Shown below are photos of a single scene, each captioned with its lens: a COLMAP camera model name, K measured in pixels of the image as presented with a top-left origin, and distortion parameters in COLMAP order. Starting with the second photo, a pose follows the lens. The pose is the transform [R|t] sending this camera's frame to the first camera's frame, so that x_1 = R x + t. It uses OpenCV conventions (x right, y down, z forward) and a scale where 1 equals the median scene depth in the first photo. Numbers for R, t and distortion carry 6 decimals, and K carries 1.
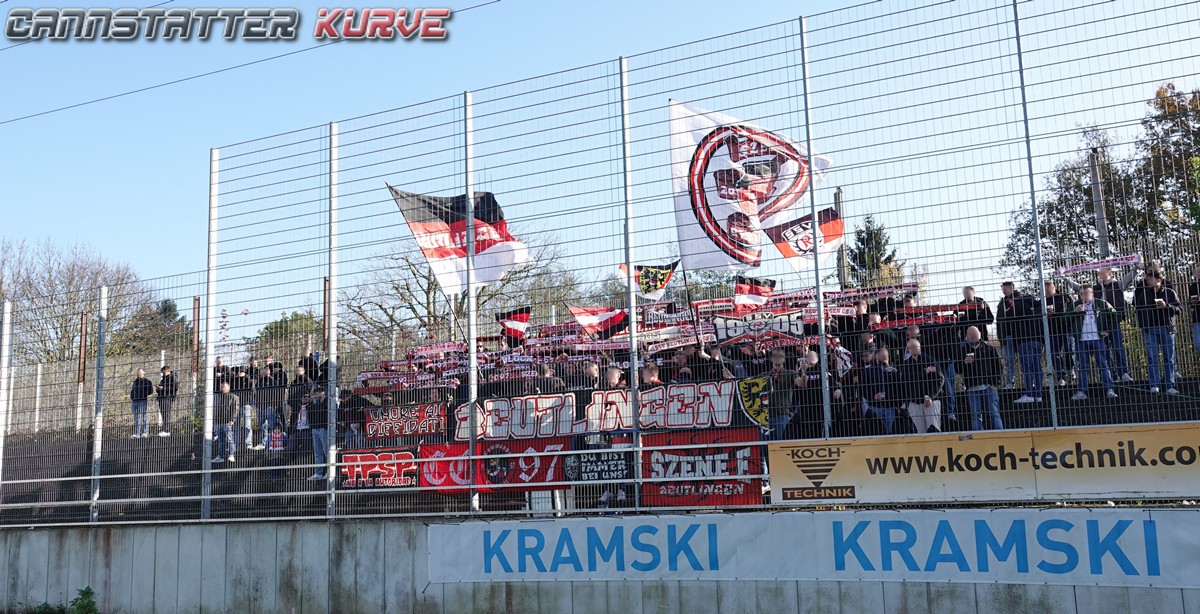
lens RADIAL K [[1101.8, 0, 602.9], [0, 1101.8, 310.5], [0, 0, 1]] dist [0.024402, 0.000000]
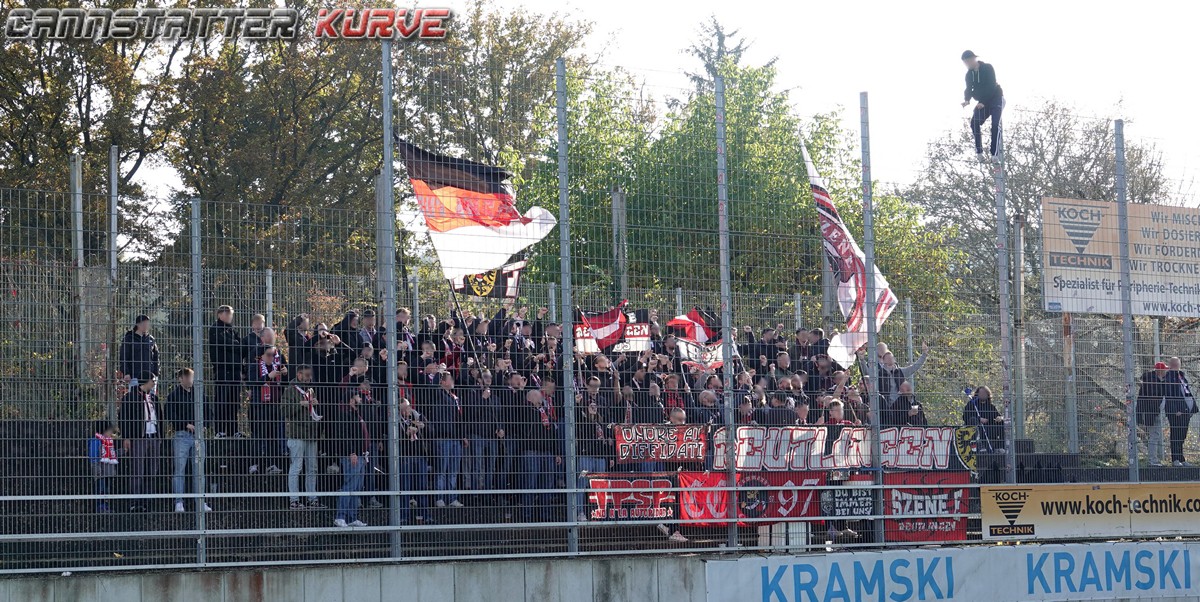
lens RADIAL K [[2652.5, 0, 597.4], [0, 2652.5, 289.9], [0, 0, 1]] dist [-0.003425, 0.000000]
pose [[0.450977, 0.103510, 0.886513, -2.296106], [-0.131617, 0.990106, -0.048651, 0.098725], [-0.882778, -0.094739, 0.460139, 0.110322]]
